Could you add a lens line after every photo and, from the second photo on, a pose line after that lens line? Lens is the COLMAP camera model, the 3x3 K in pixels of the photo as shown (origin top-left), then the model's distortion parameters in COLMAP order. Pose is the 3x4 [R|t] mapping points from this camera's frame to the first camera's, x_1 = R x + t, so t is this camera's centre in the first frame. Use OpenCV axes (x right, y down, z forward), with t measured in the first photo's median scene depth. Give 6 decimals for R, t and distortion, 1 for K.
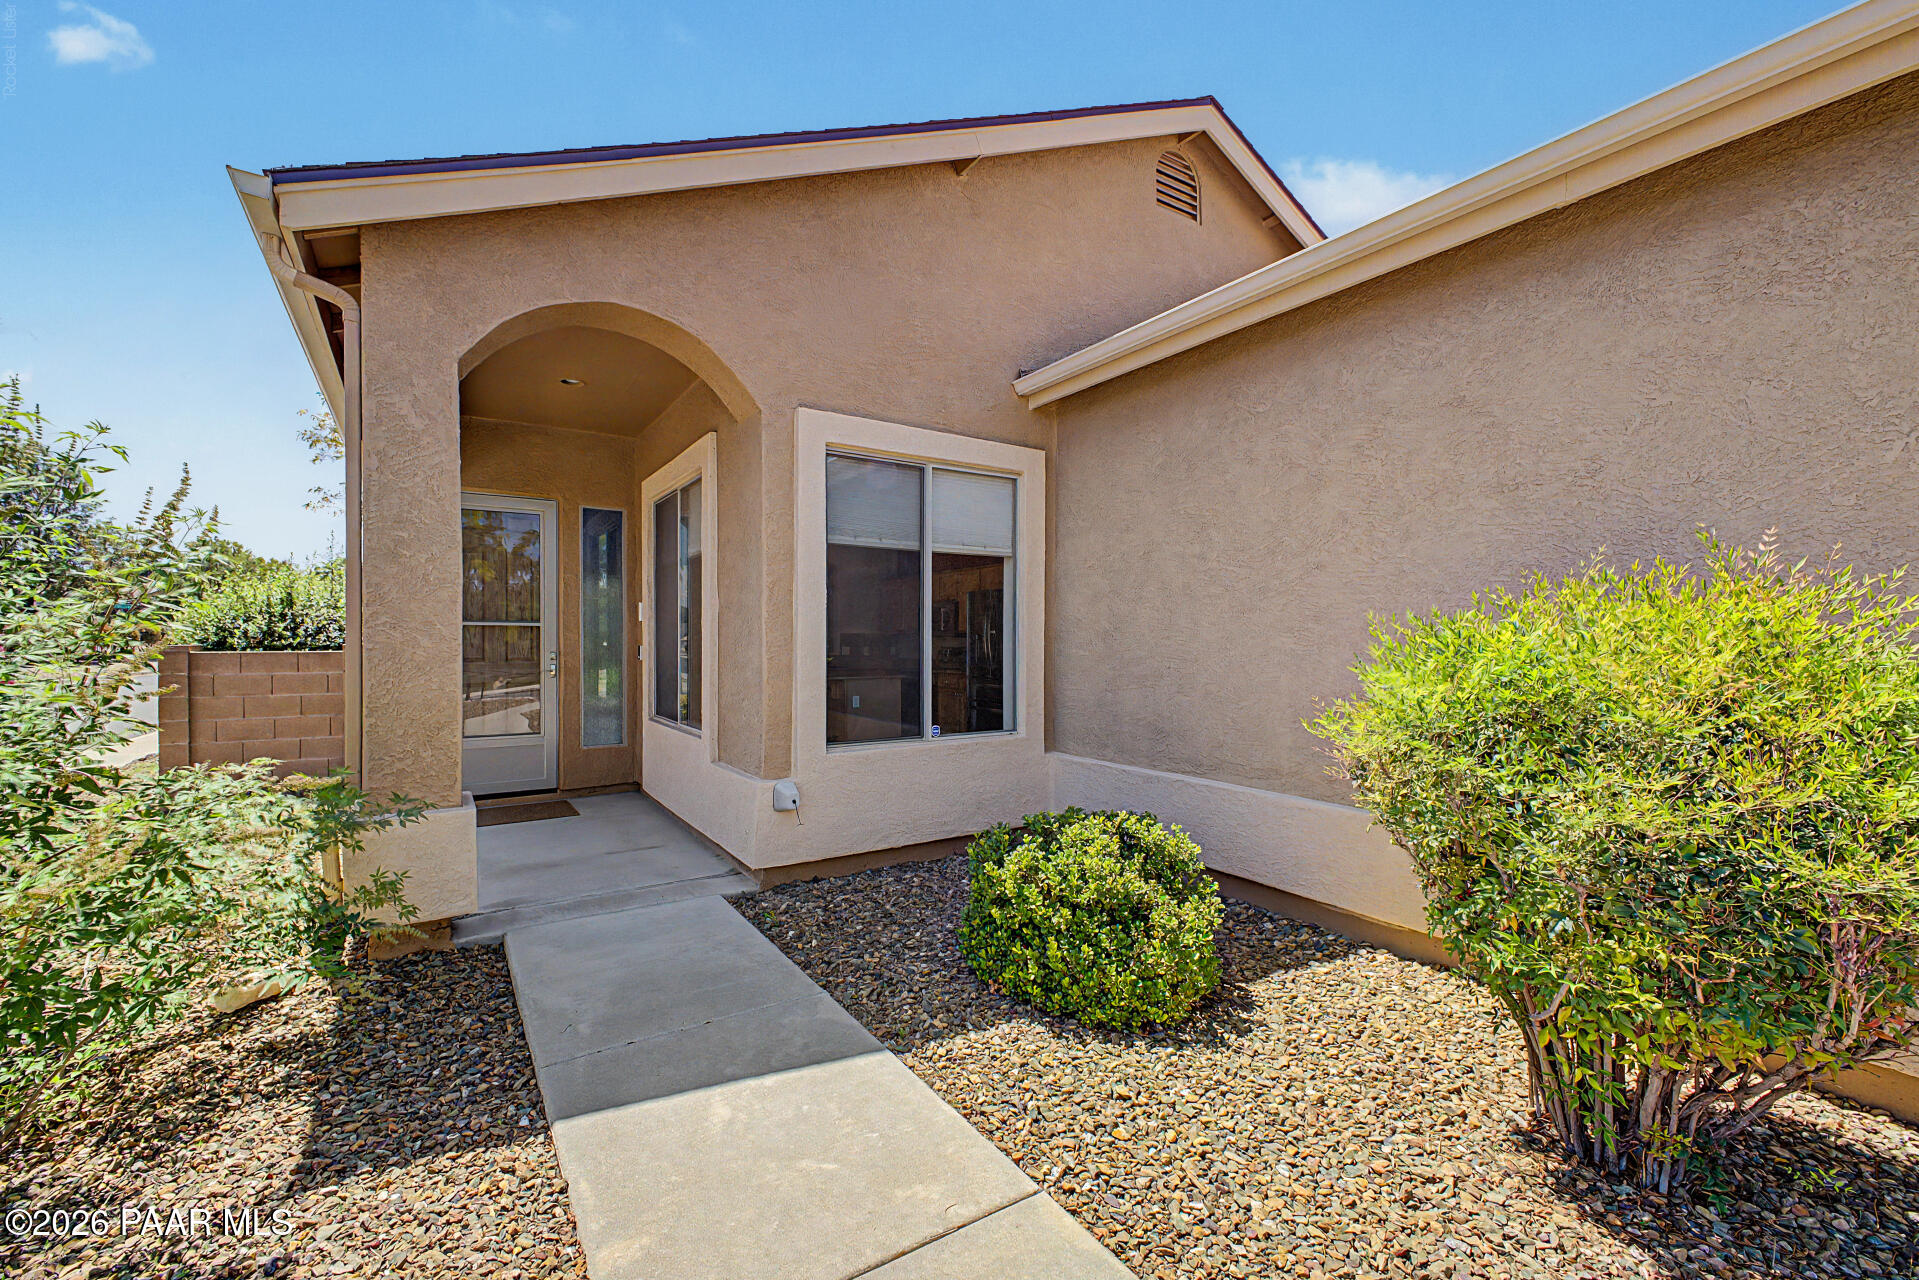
lens RADIAL K [[782.7, 0, 955.6], [0, 782.7, 643.6], [0, 0, 1]] dist [-0.000361, 0.000213]
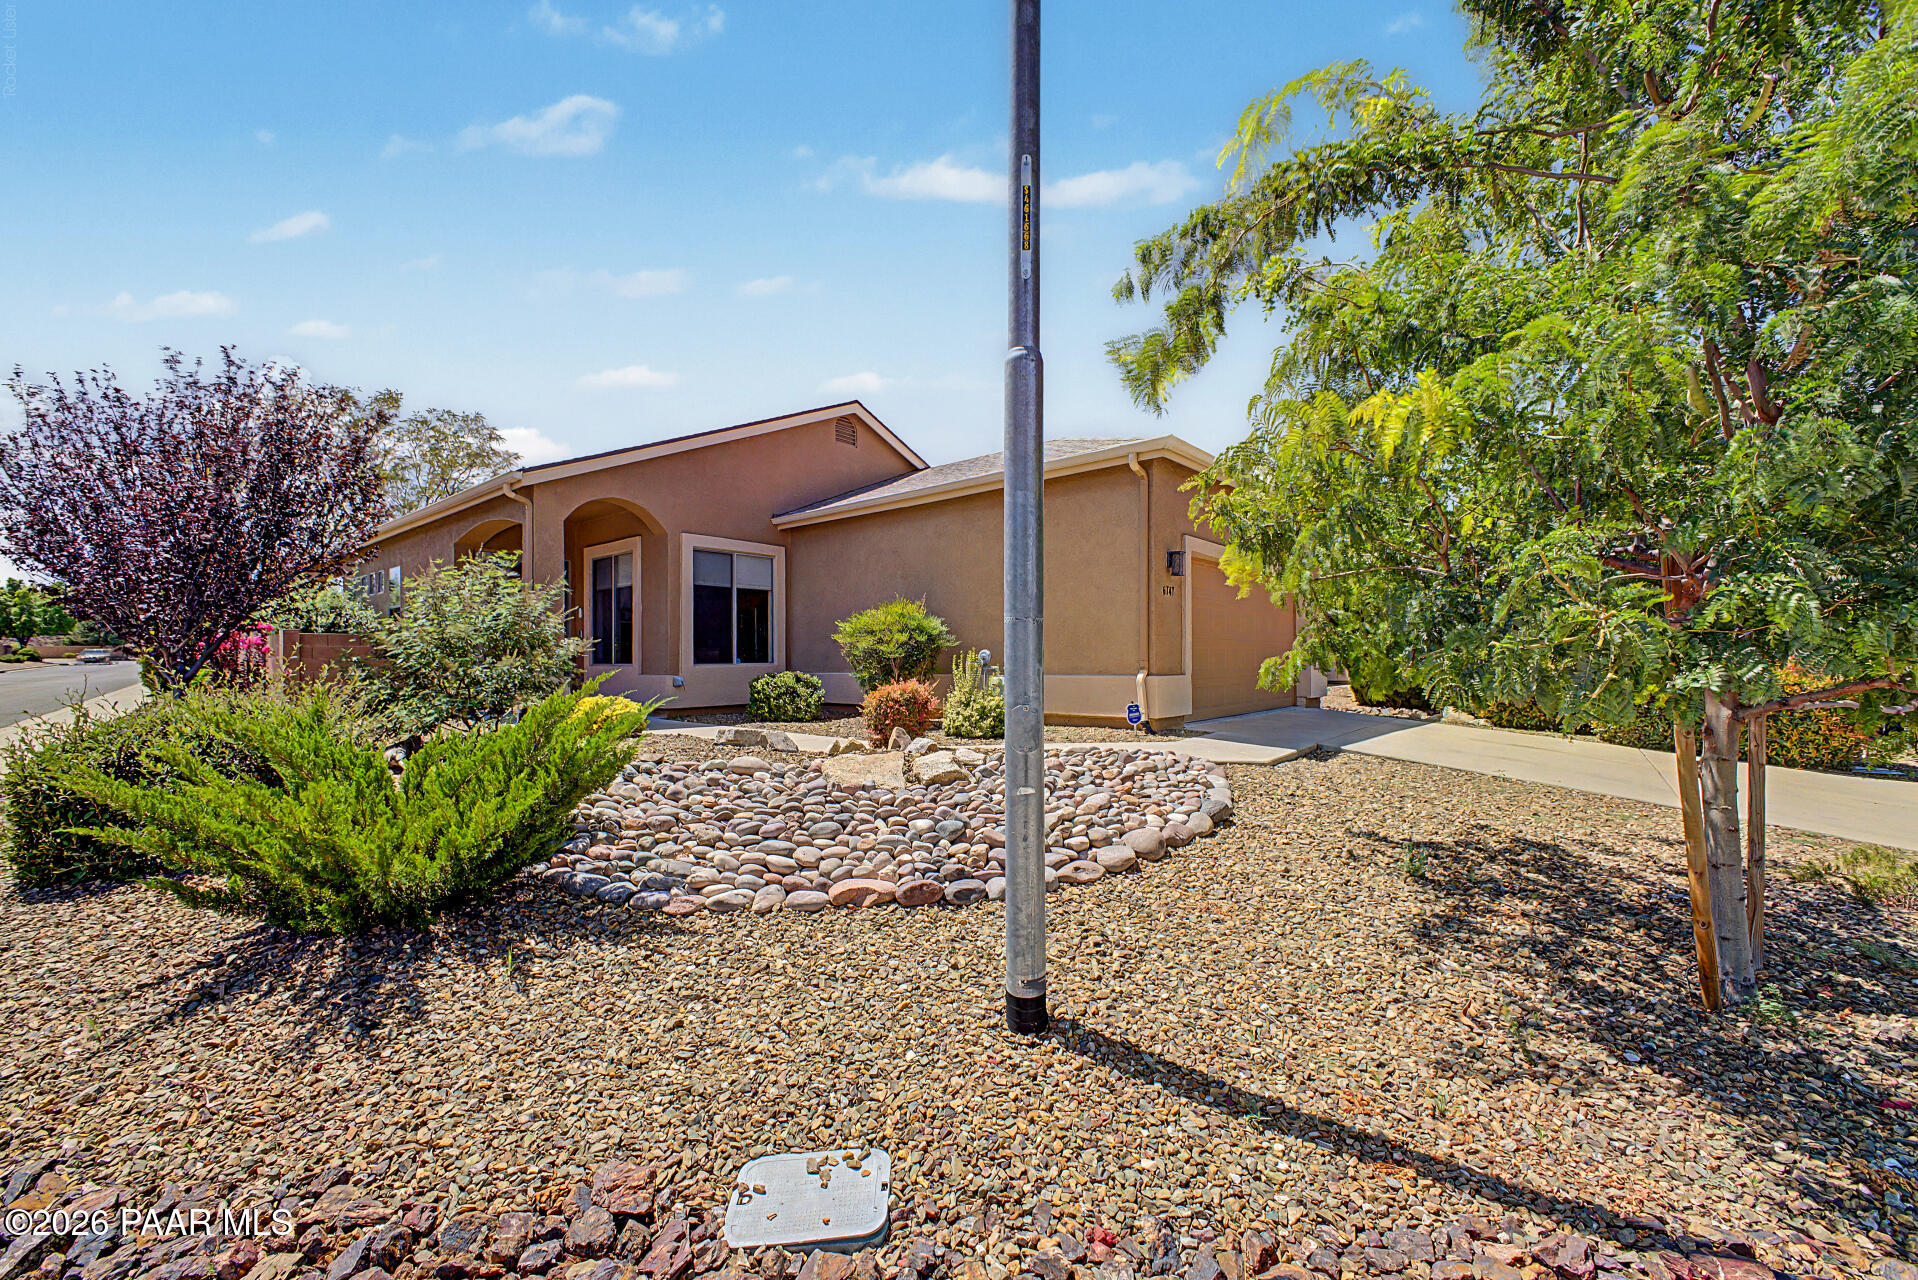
lens RADIAL K [[782.3, 0, 977.1], [0, 782.3, 648.1], [0, 0, 1]] dist [-0.000361, 0.000213]
pose [[0.962828, -0.004251, 0.270082, 0.034748], [0.006714, 0.999944, -0.008197, 0.098561], [-0.270032, 0.009706, 0.962803, -1.617497]]
